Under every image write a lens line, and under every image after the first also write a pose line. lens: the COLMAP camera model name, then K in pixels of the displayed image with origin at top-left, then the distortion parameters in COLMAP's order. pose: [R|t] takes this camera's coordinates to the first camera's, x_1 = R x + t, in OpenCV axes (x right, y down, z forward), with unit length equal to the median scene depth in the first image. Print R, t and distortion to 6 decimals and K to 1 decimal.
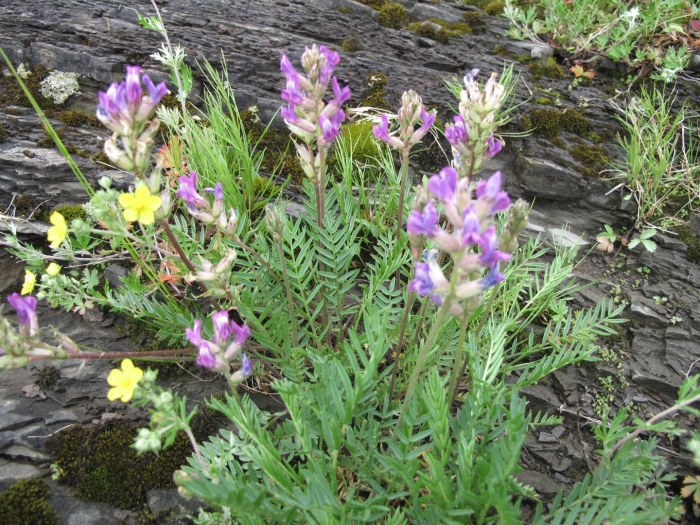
lens RADIAL K [[556.4, 0, 350.0], [0, 556.4, 262.5], [0, 0, 1]] dist [-0.130816, 0.073855]
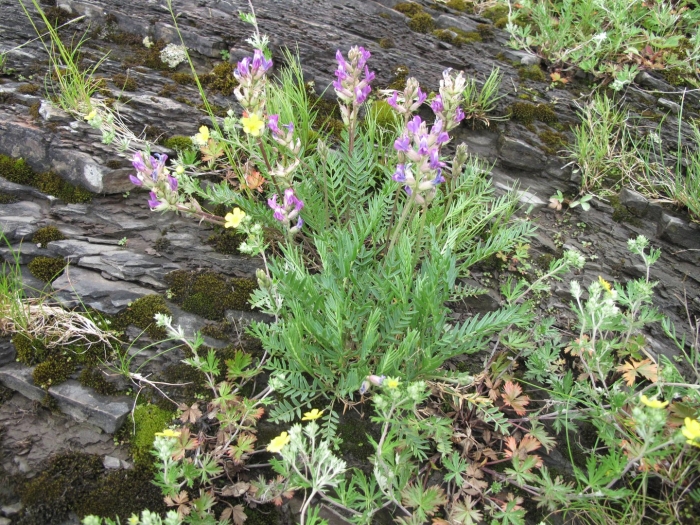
lens RADIAL K [[556.4, 0, 350.0], [0, 556.4, 262.5], [0, 0, 1]] dist [-0.130816, 0.073855]
pose [[0.993791, 0.100550, -0.047633, 0.035516], [-0.099700, 0.994819, 0.019901, 0.135603], [0.049387, -0.015028, 0.998667, -0.398174]]
